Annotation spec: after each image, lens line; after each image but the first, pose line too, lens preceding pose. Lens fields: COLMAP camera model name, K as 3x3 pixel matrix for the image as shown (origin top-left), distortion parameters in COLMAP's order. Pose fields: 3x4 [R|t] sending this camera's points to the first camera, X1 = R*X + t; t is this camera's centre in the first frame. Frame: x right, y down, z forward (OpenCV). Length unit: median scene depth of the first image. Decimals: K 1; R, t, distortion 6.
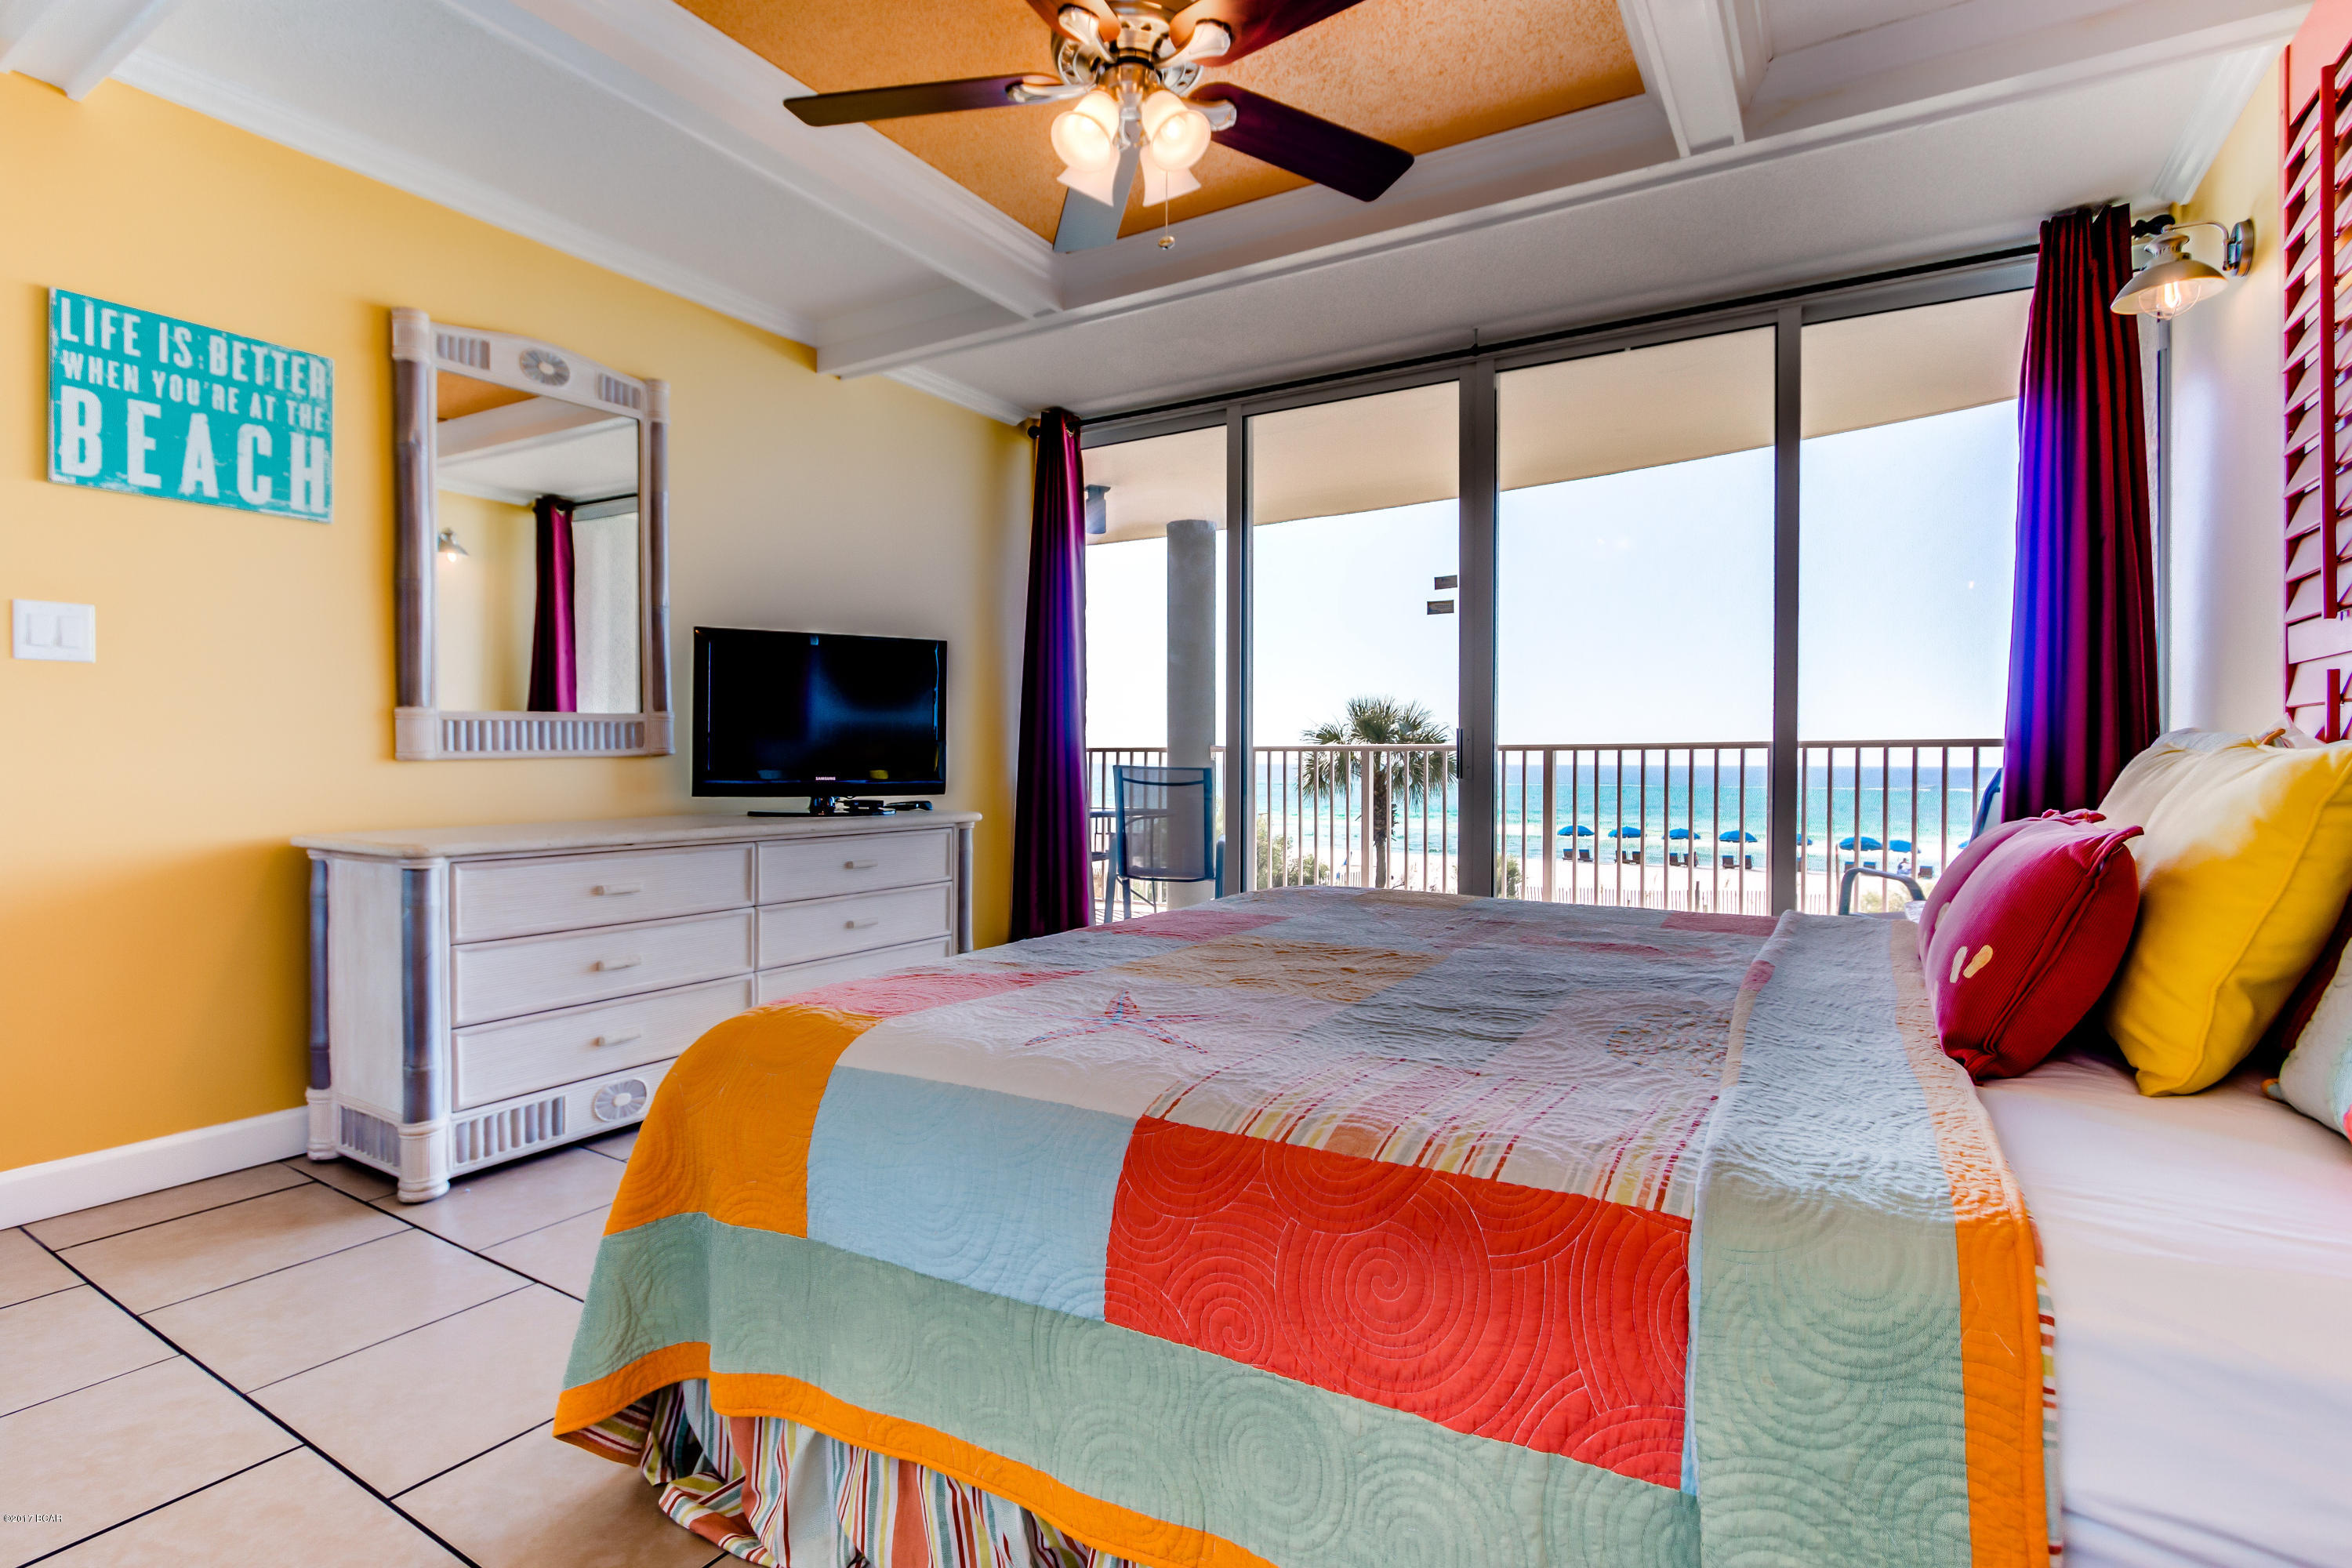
lens RADIAL K [[1140.9, 0, 1144.9], [0, 1140.9, 761.7], [0, 0, 1]] dist [-0.016073, 0.000760]
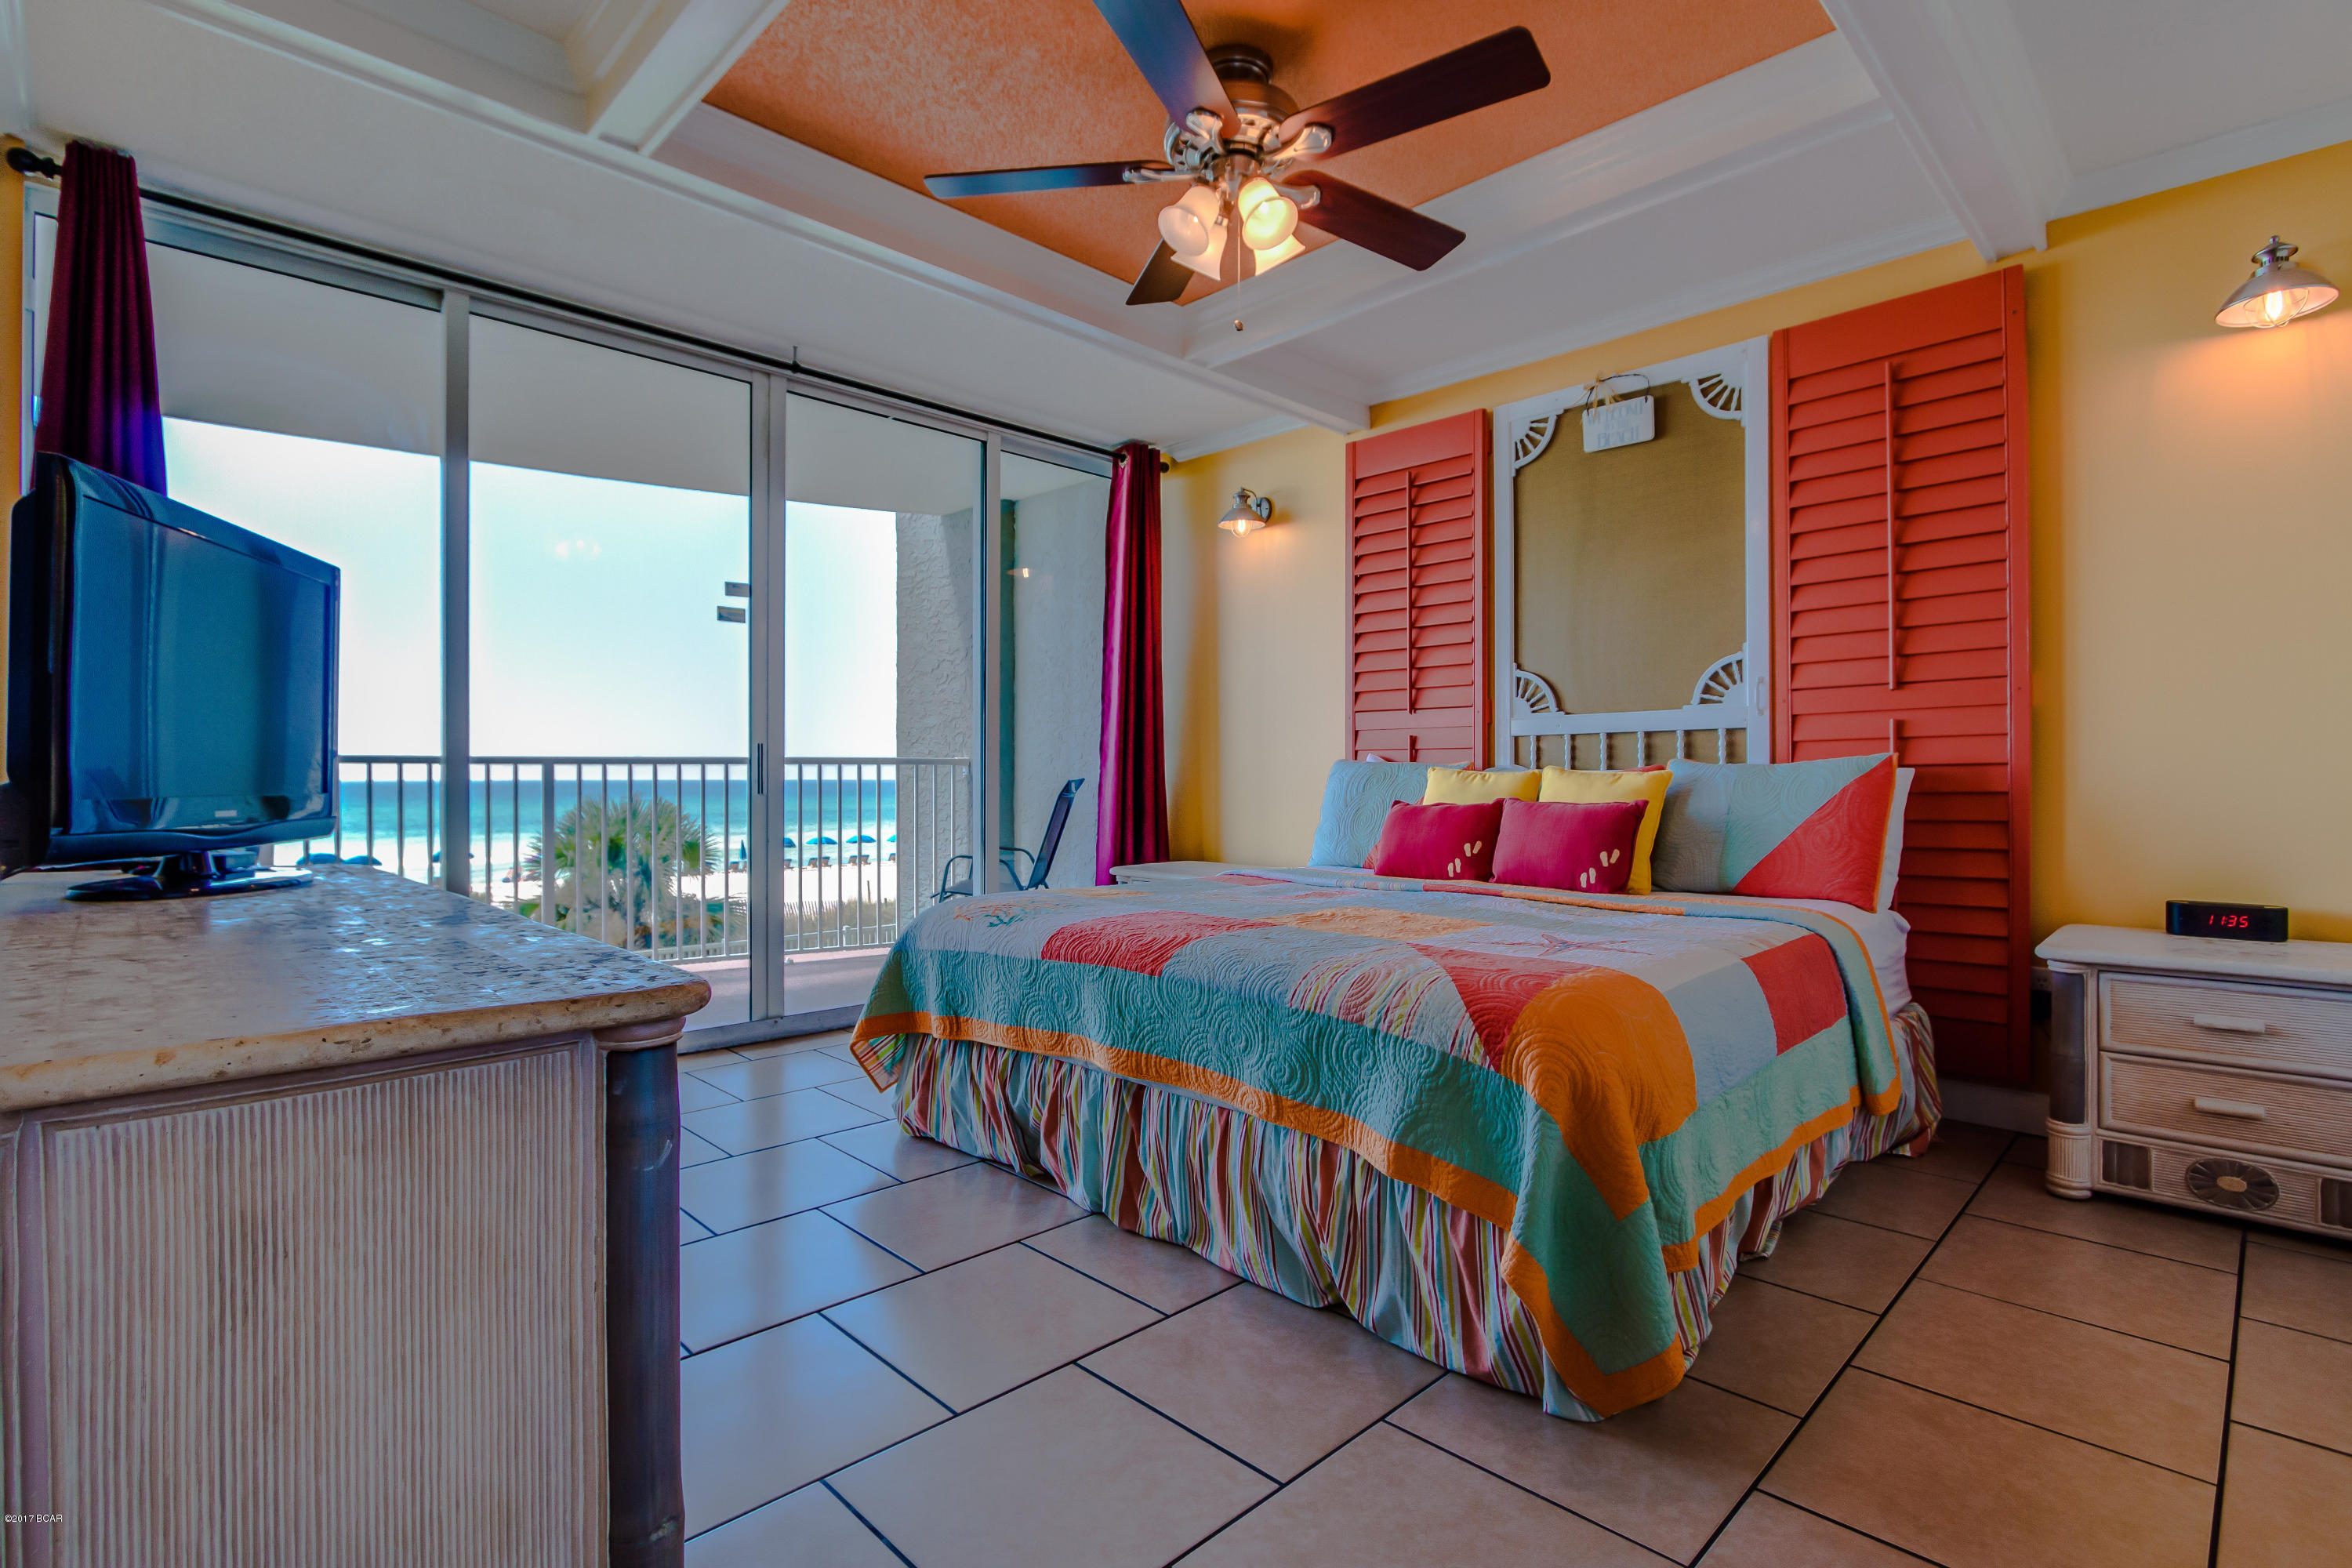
lens RADIAL K [[1127.1, 0, 1170.6], [0, 1127.1, 777.1], [0, 0, 1]] dist [-0.013689, 0.001128]
pose [[0.226825, -0.003117, 0.973930, -0.579207], [0.003280, 0.999992, 0.002436, -0.000102], [-0.973930, 0.002641, 0.226834, 0.428529]]
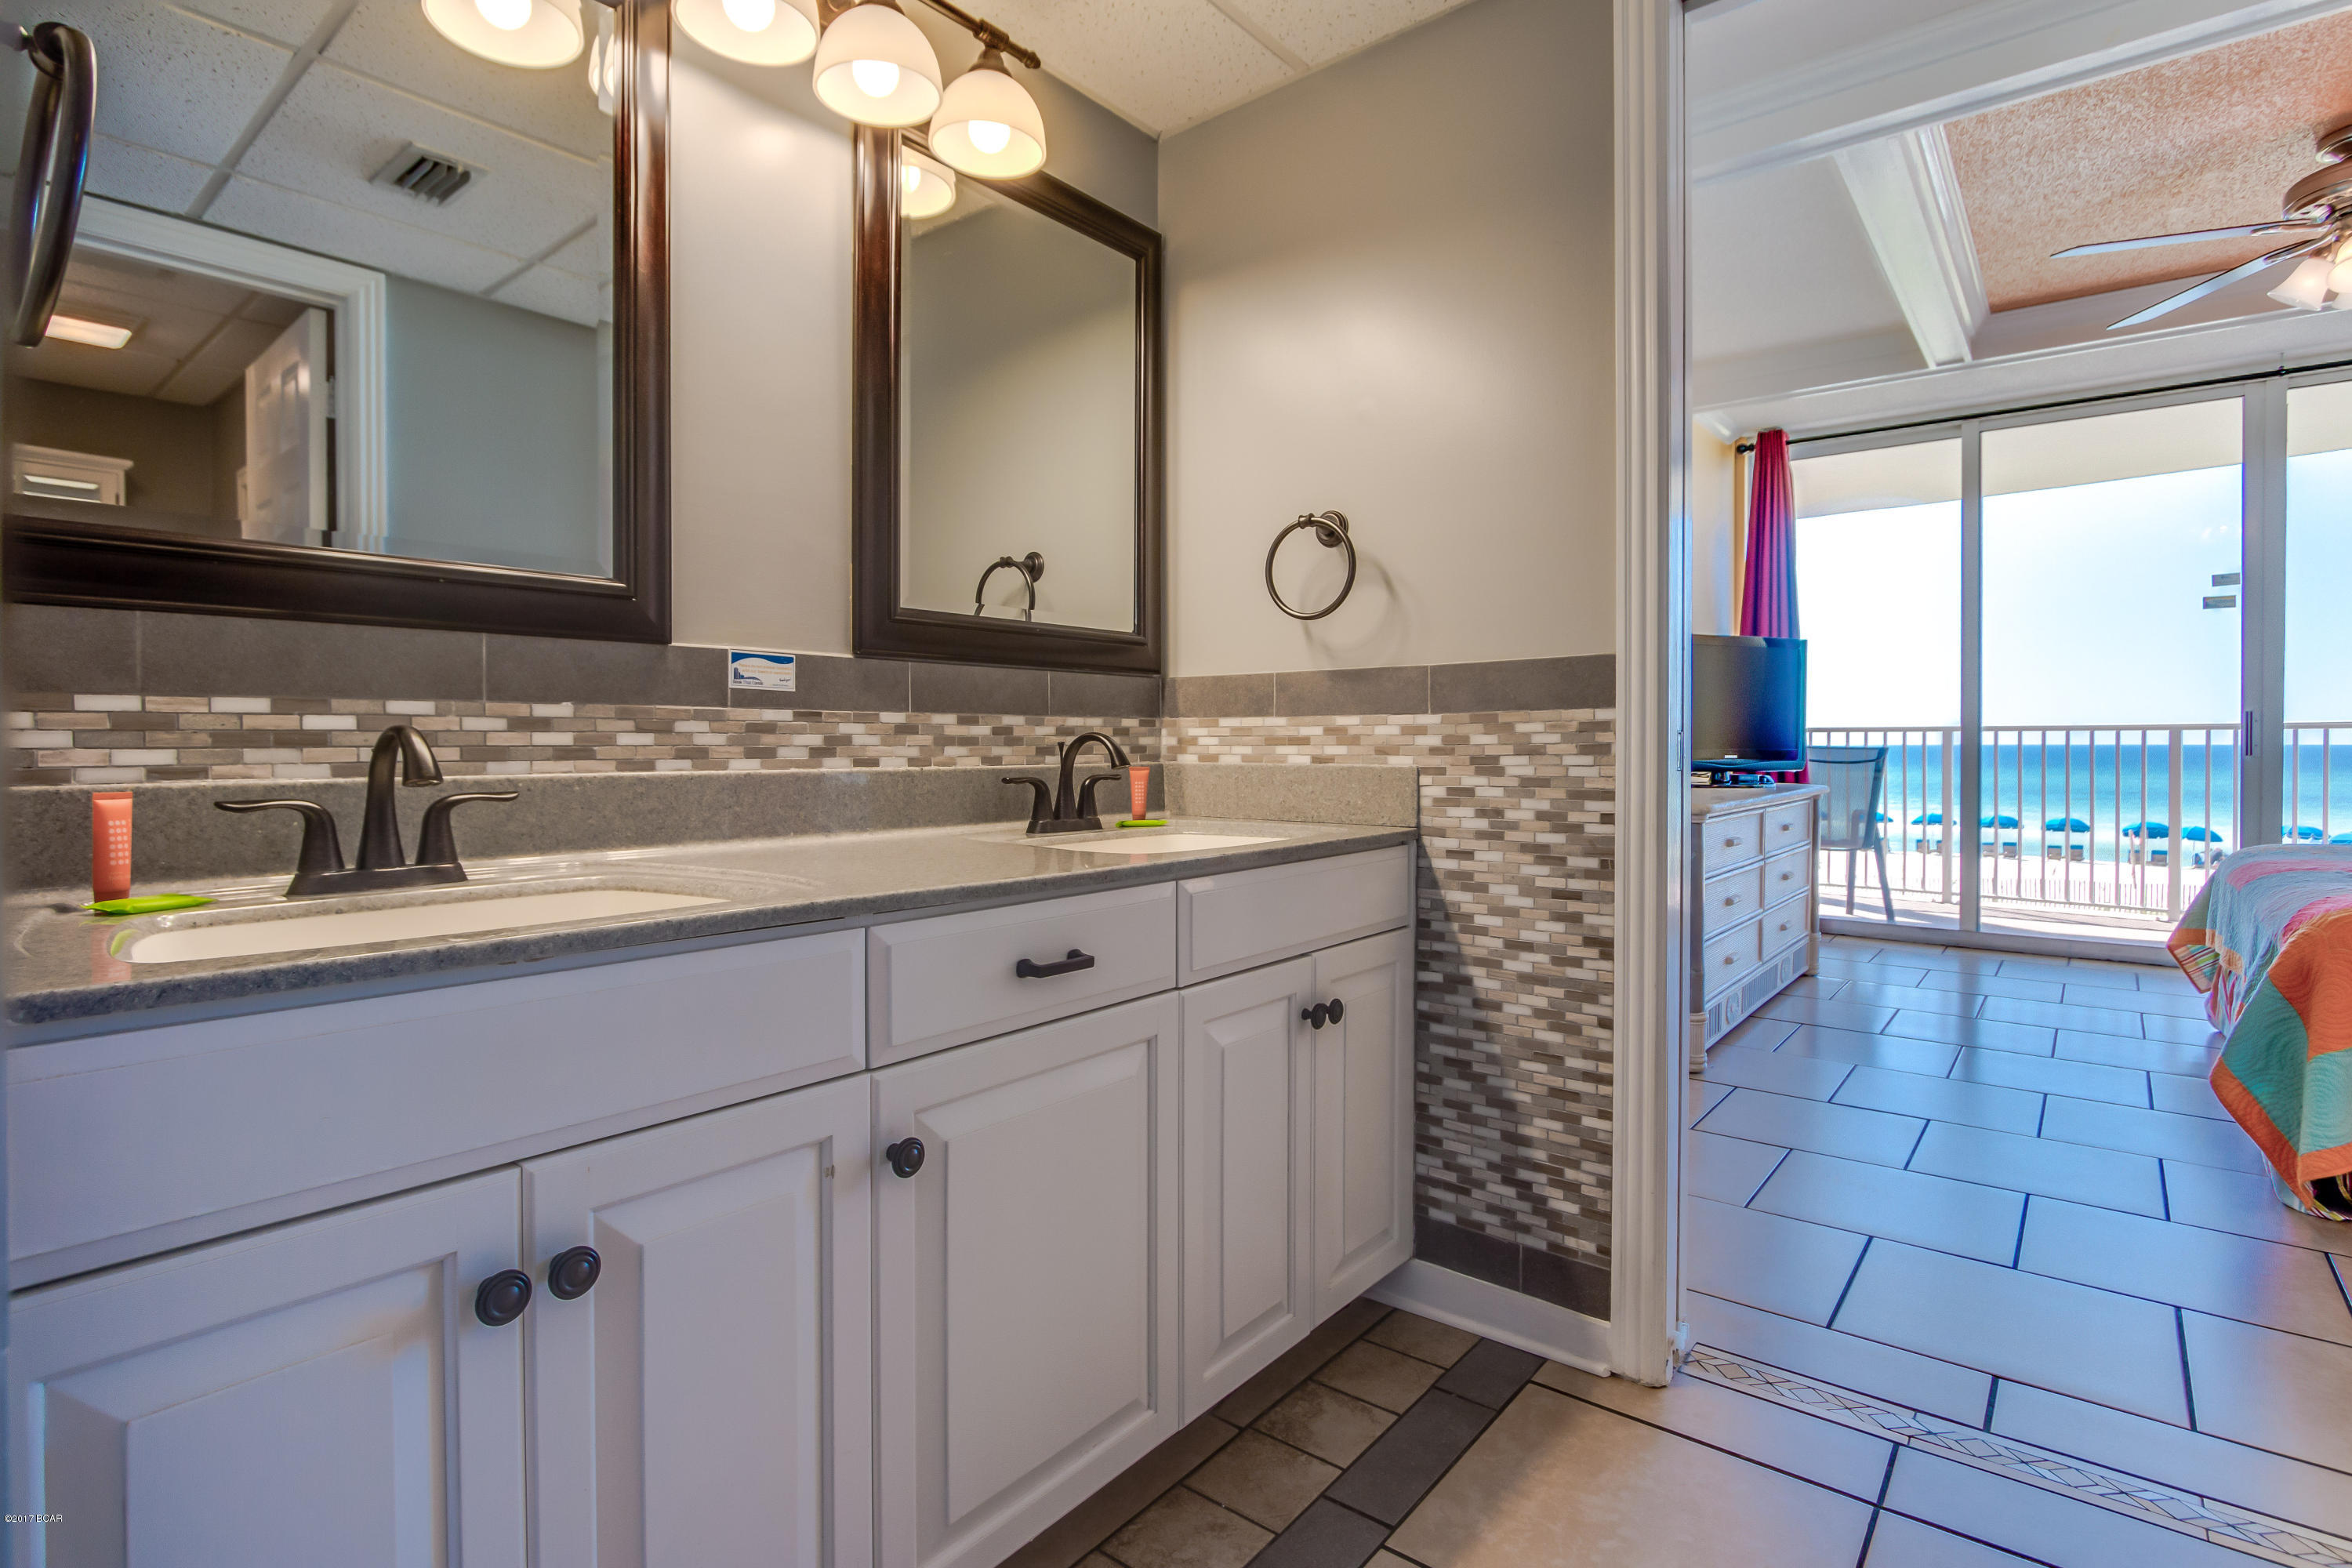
lens RADIAL K [[1140.9, 0, 1144.9], [0, 1140.9, 761.7], [0, 0, 1]] dist [-0.016073, 0.000760]
pose [[0.990905, -0.001771, -0.134554, -0.637327], [0.003644, 0.999900, 0.013678, 0.001991], [0.134516, -0.014044, 0.990812, -0.235336]]
